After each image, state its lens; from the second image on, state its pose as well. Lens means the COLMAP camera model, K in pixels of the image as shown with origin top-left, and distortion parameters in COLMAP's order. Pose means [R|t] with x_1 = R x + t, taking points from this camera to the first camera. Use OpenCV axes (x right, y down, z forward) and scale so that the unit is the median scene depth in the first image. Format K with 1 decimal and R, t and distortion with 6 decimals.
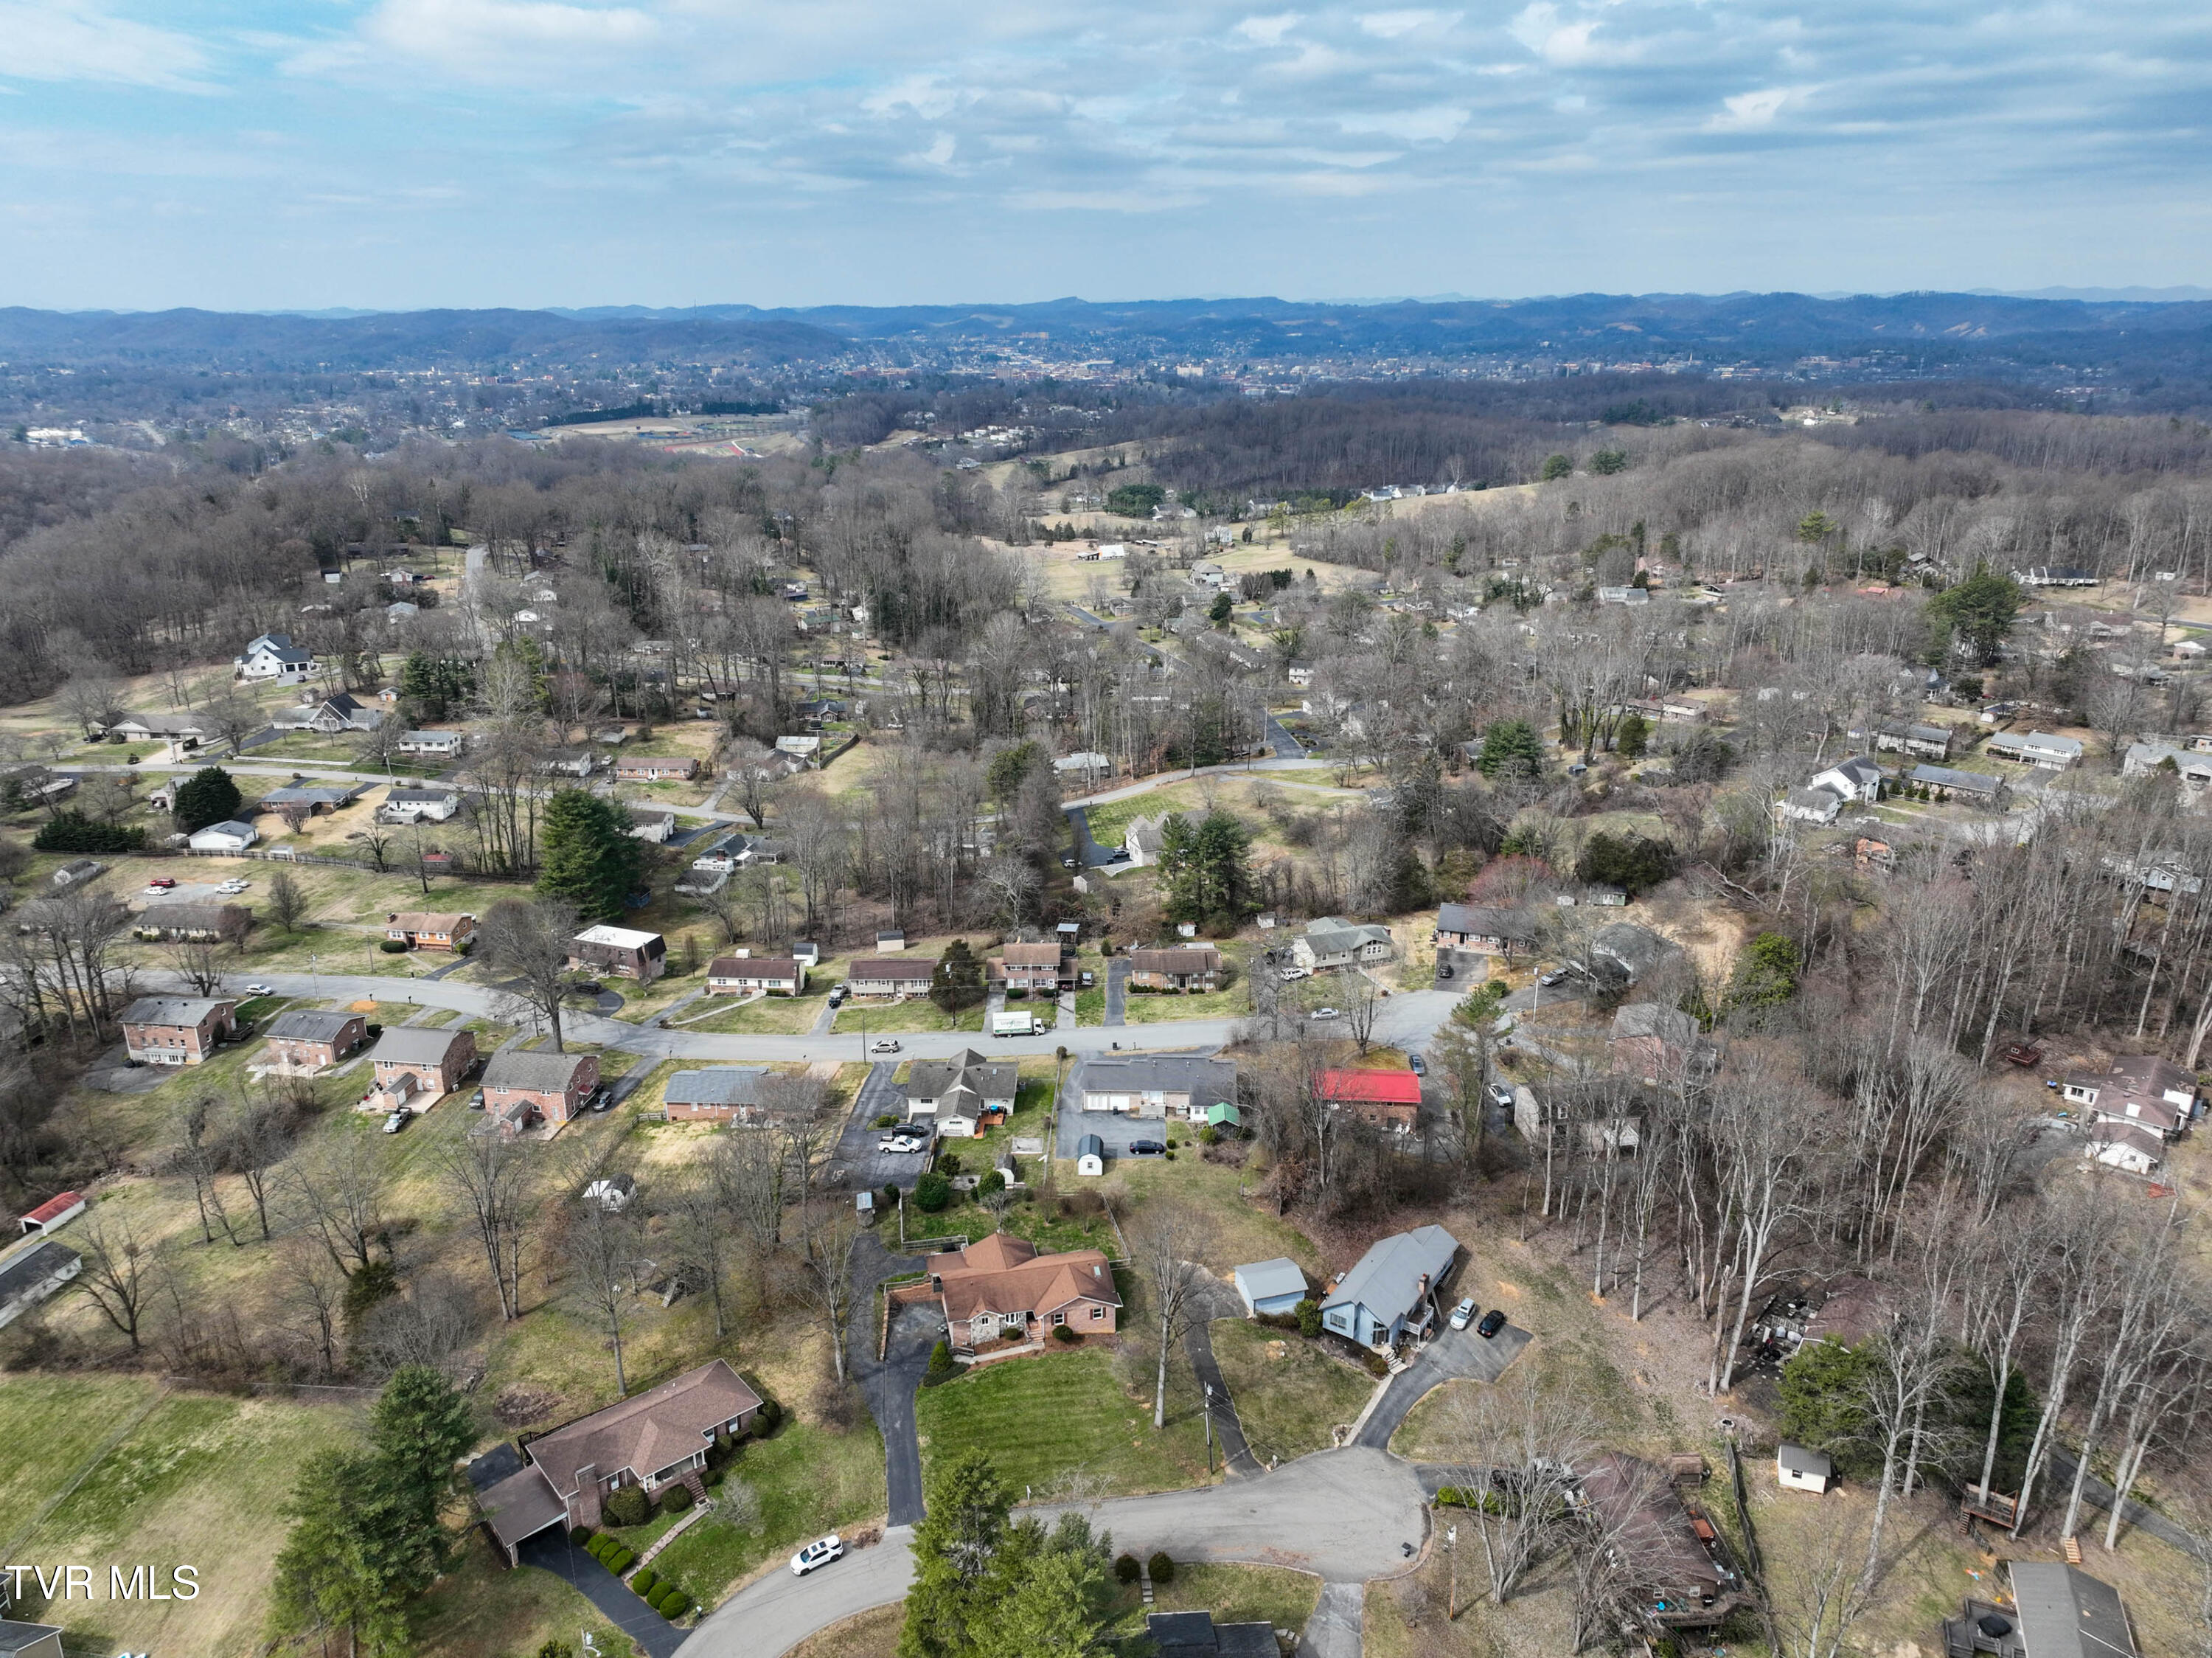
lens RADIAL K [[1552.6, 0, 1114.5], [0, 1552.6, 822.0], [0, 0, 1]] dist [-0.000776, 0.016728]
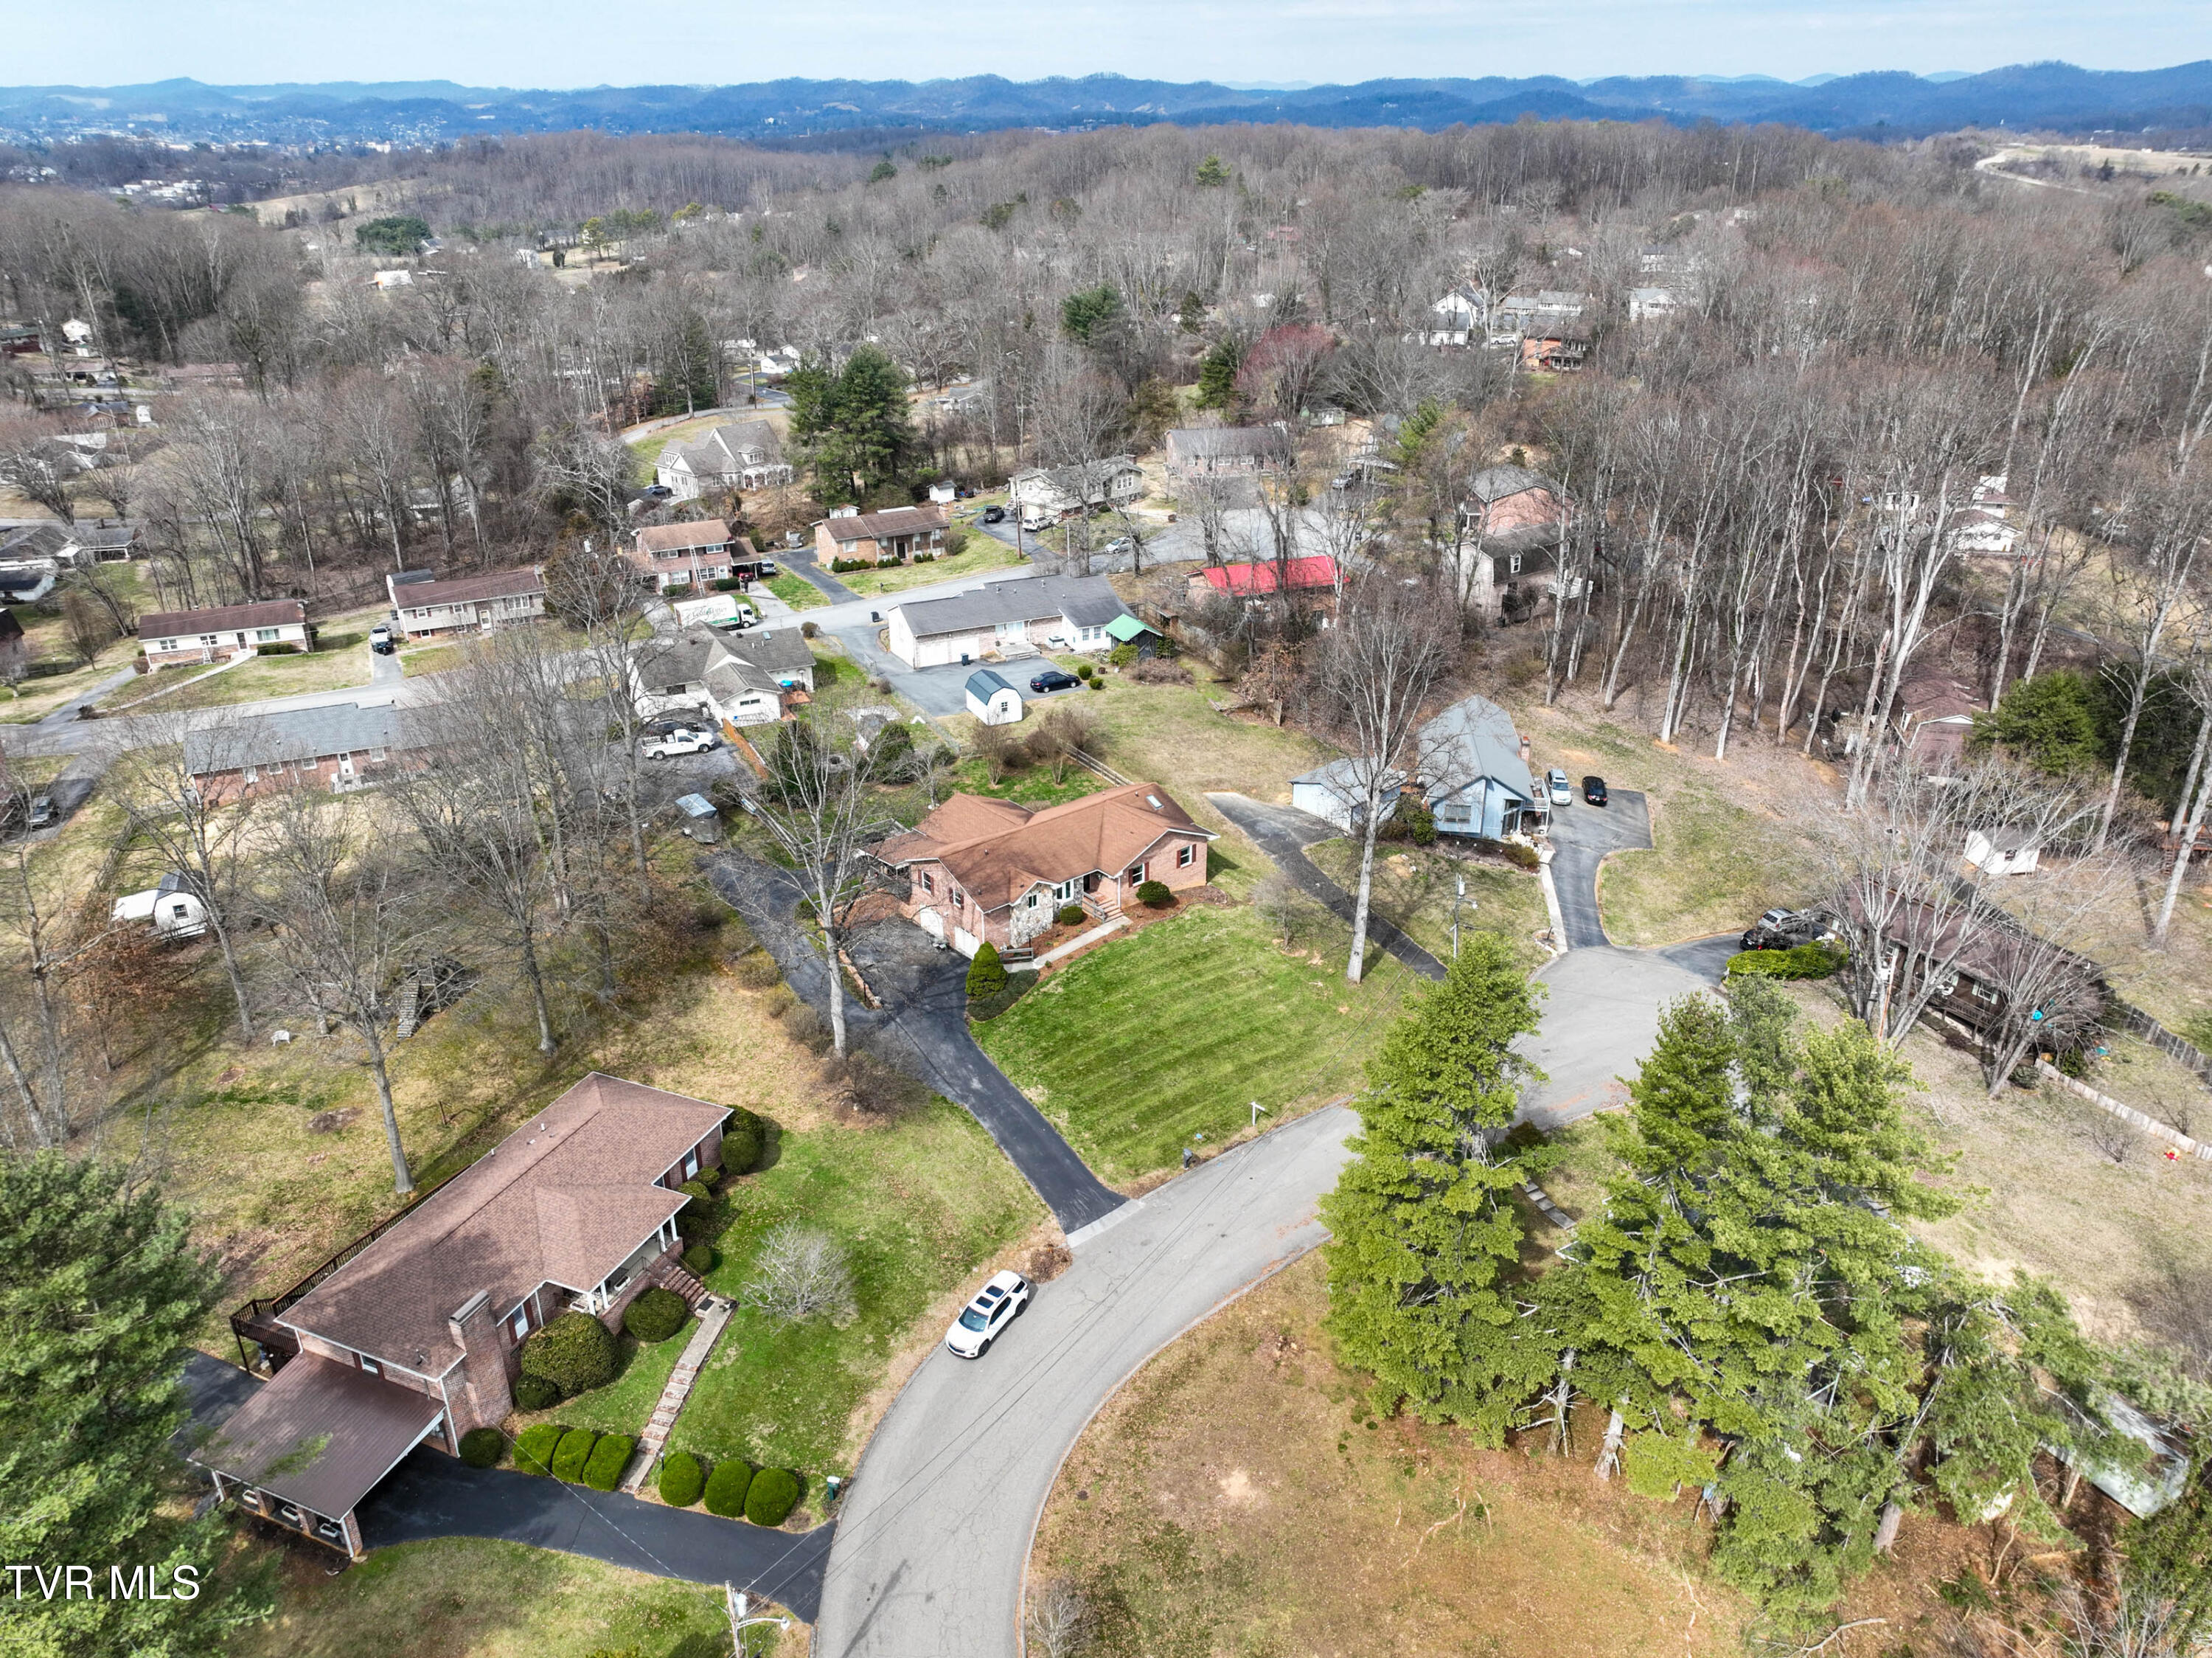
lens RADIAL K [[1546.4, 0, 1115.5], [0, 1546.4, 829.1], [0, 0, 1]] dist [0.000927, 0.021072]
pose [[0.890540, -0.194048, 0.411442, -0.244958], [0.144544, 0.978287, 0.148531, 0.178388], [-0.431331, -0.072801, 0.899252, 0.388491]]
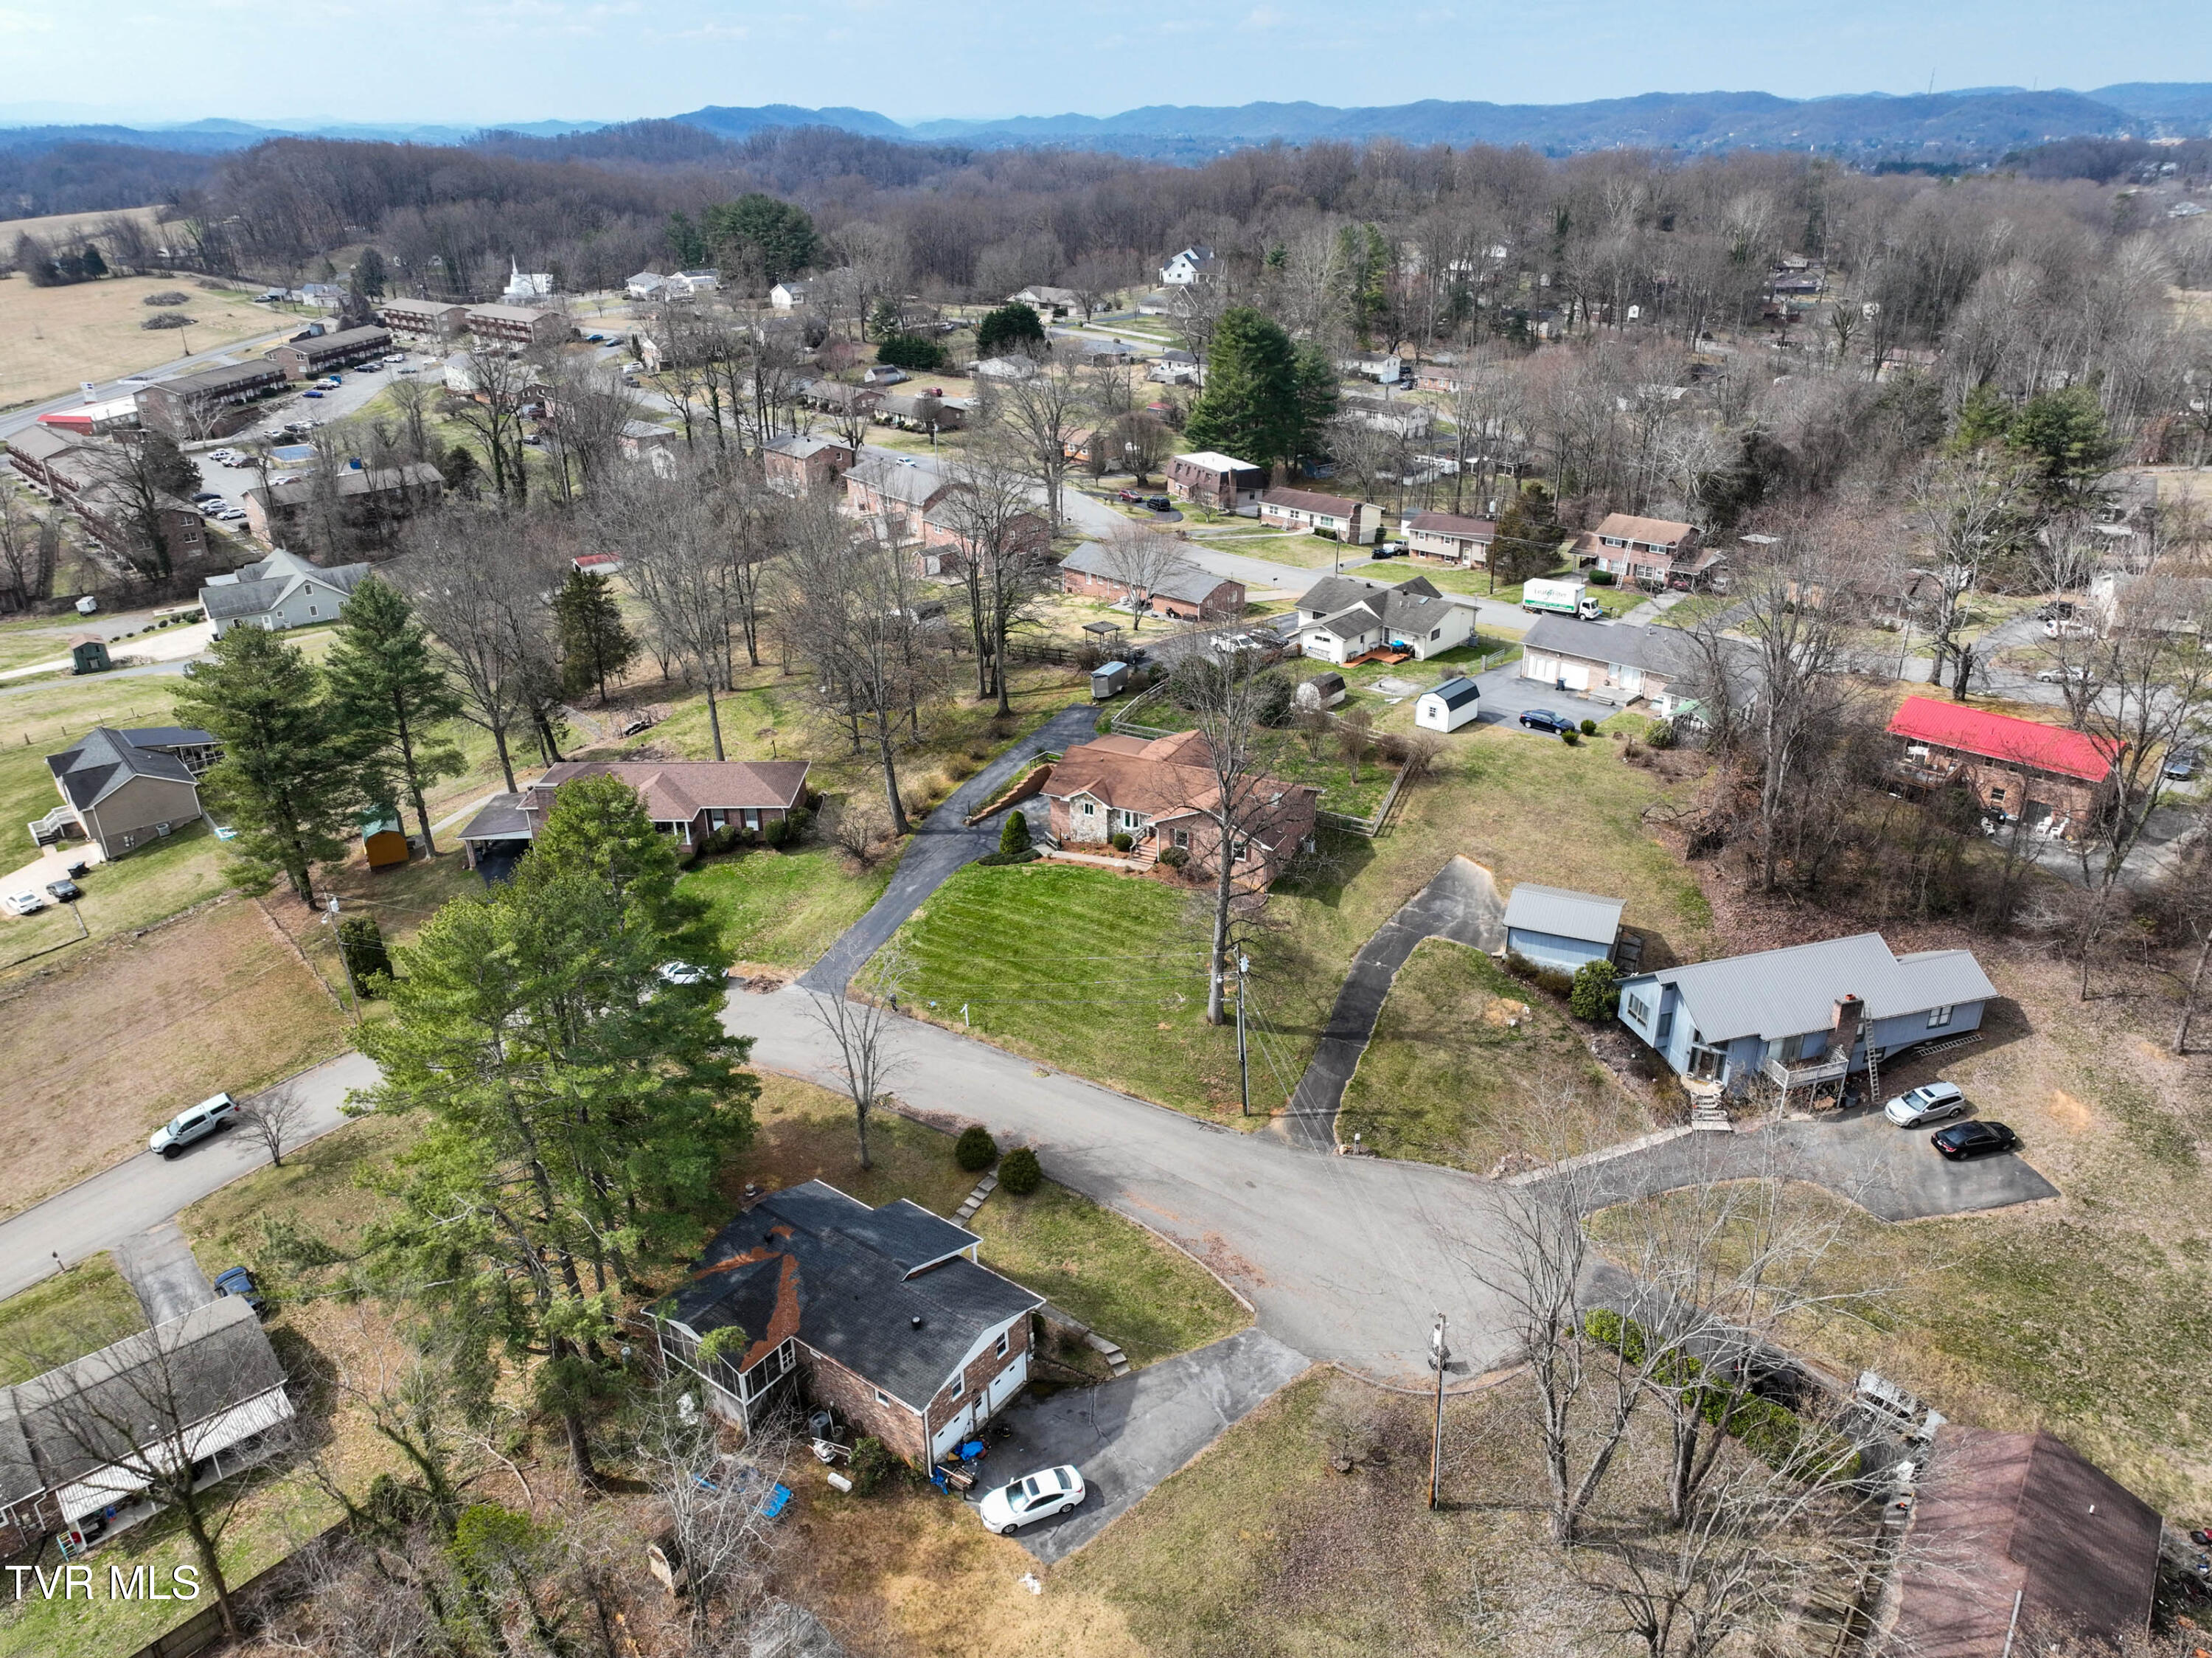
lens RADIAL K [[1552.6, 0, 1114.5], [0, 1552.6, 822.0], [0, 0, 1]] dist [-0.000776, 0.016728]
pose [[0.760048, 0.261767, -0.594815, 0.272424], [-0.194099, 0.964948, 0.176638, 0.173656], [0.620203, -0.018801, 0.784216, 0.406252]]
